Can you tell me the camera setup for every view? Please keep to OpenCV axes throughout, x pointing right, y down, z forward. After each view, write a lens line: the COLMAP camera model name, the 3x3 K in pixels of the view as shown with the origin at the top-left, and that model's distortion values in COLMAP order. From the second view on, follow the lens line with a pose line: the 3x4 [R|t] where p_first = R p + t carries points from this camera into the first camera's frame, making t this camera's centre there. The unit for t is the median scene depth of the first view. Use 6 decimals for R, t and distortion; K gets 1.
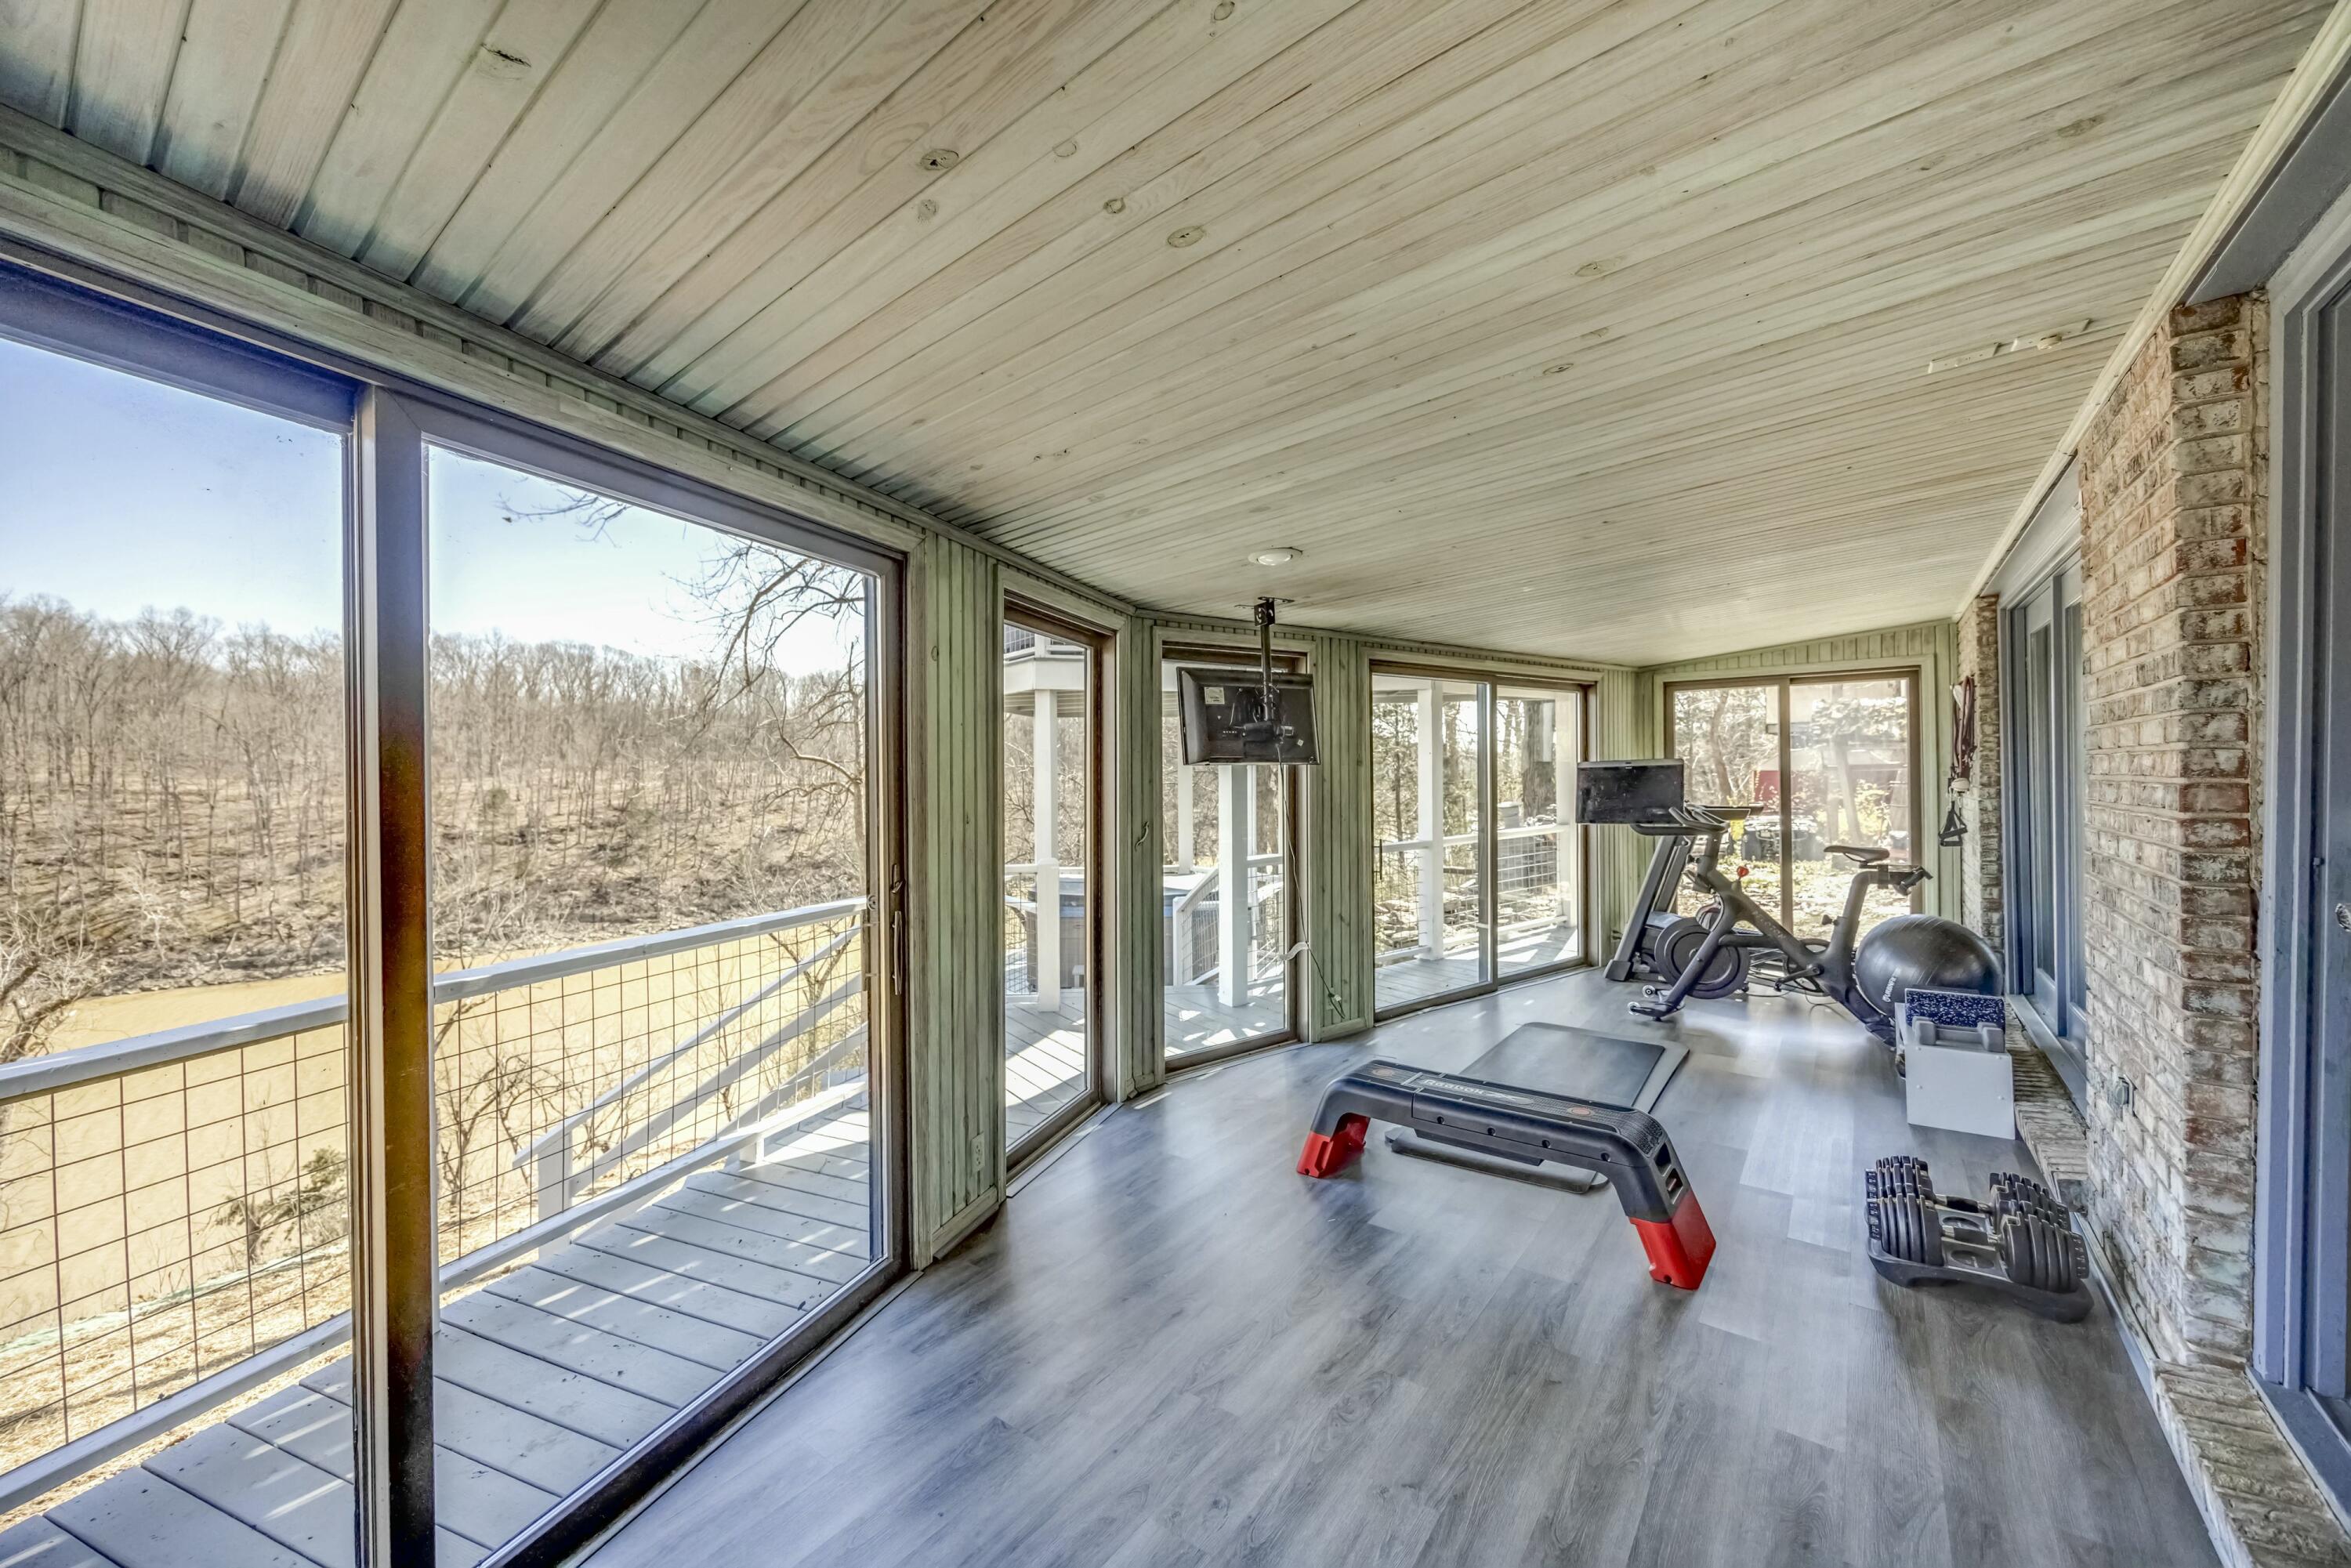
lens RADIAL K [[899.1, 0, 1191.0], [0, 899.1, 778.8], [0, 0, 1]] dist [-0.003189, 0.000283]
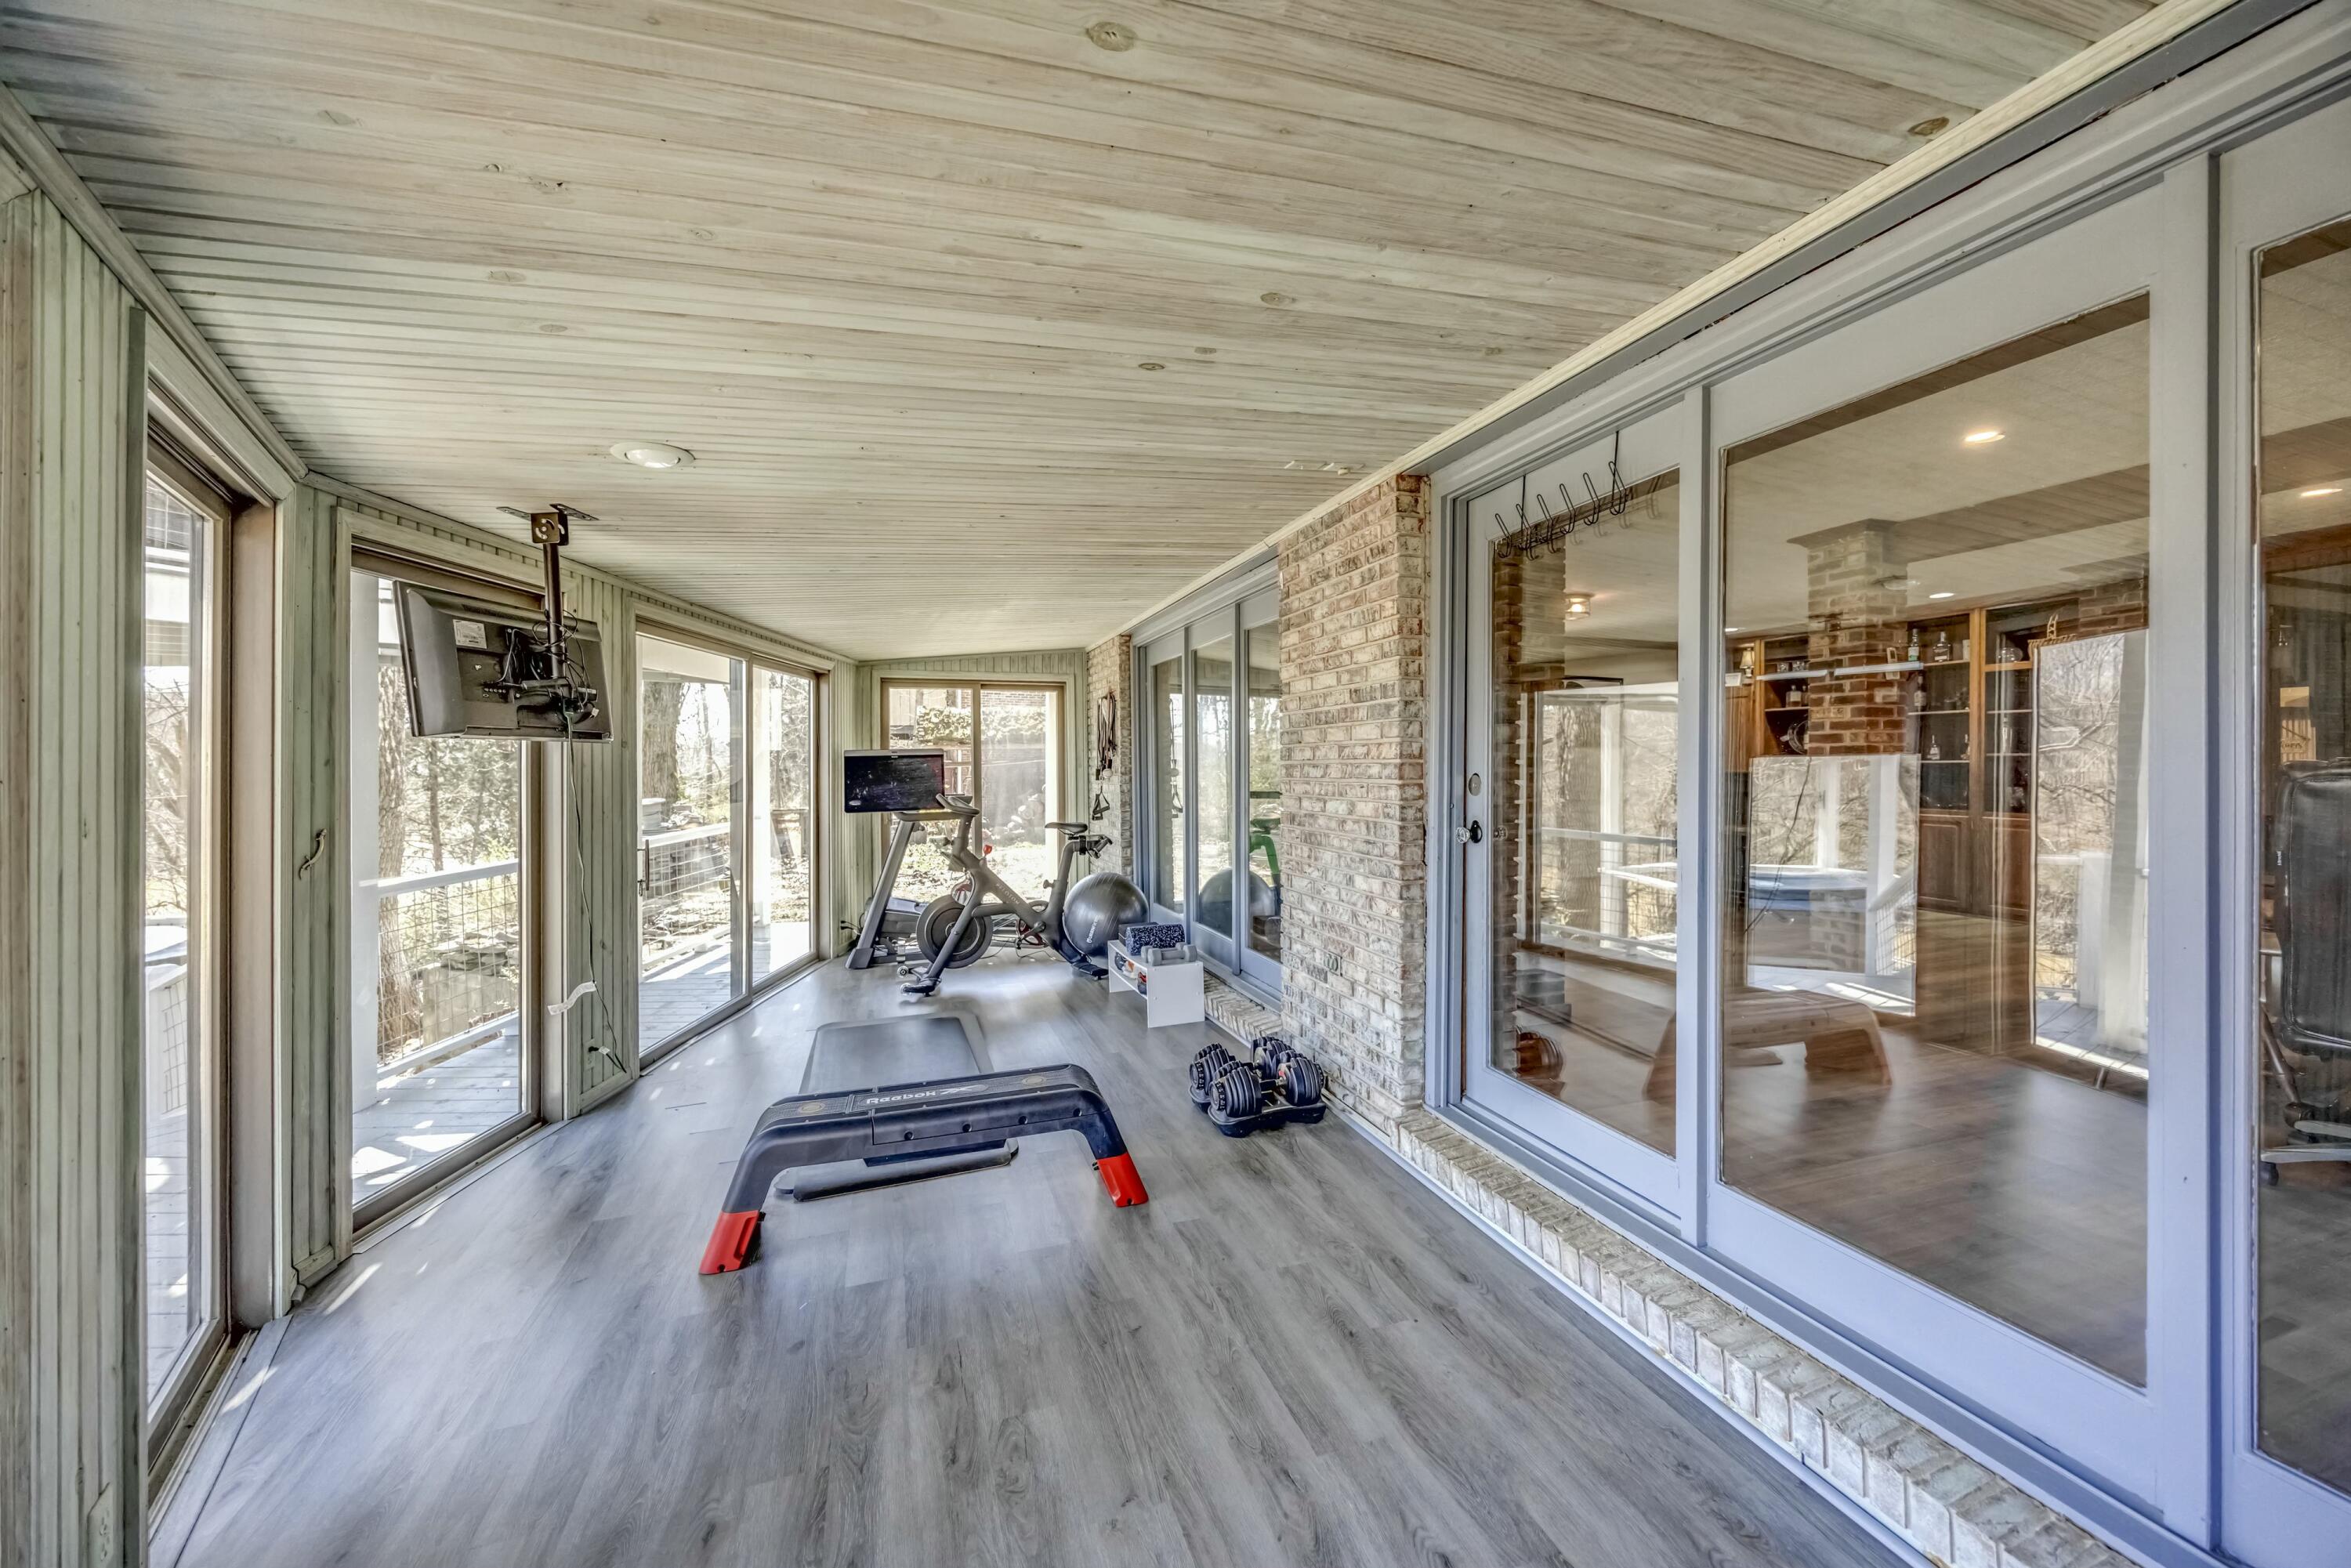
lens RADIAL K [[899.1, 0, 1184.2], [0, 899.1, 771.7], [0, 0, 1]] dist [-0.003189, 0.000283]
pose [[0.558464, 0.003341, 0.829522, -0.229933], [0.002360, 0.999981, -0.005616, 0.014501], [-0.829525, 0.005094, 0.558446, 0.192790]]
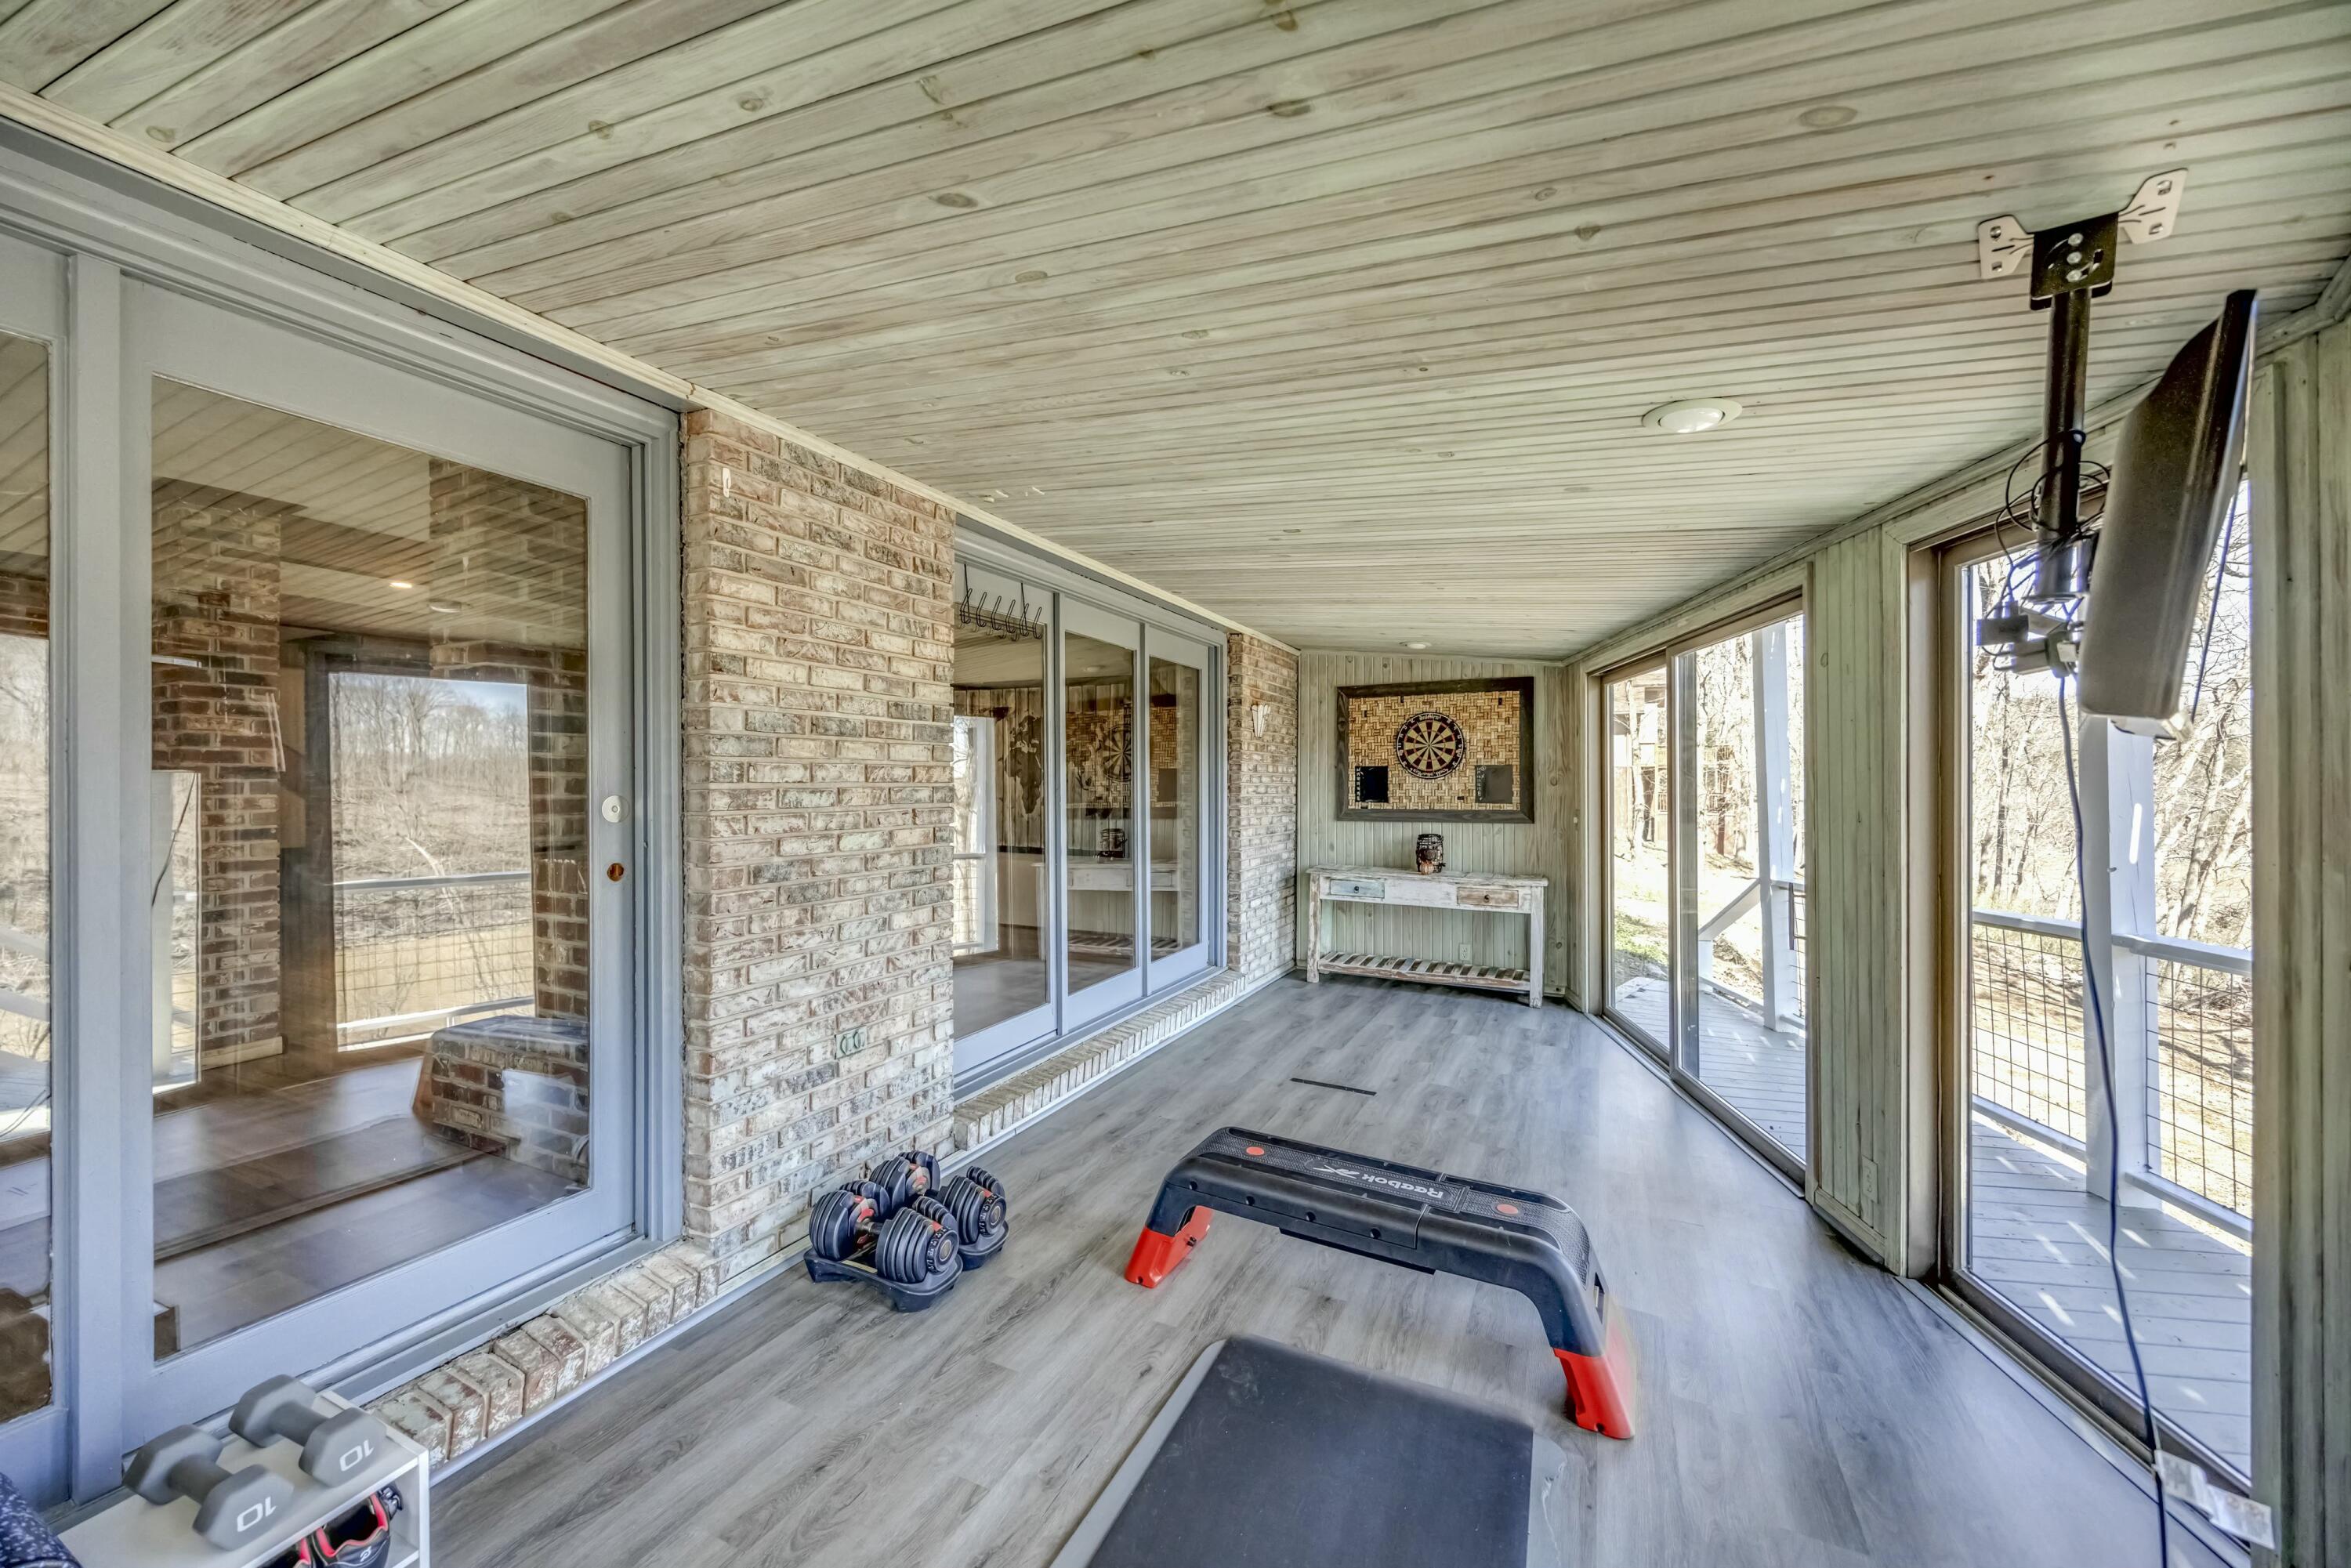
lens RADIAL K [[899.1, 0, 1177.4], [0, 899.1, 783.1], [0, 0, 1]] dist [-0.003189, 0.000283]
pose [[-0.977028, 0.011842, -0.212782, 0.497058], [0.010300, 0.999912, 0.008354, -0.005068], [0.212862, 0.005970, -0.977064, 1.313113]]
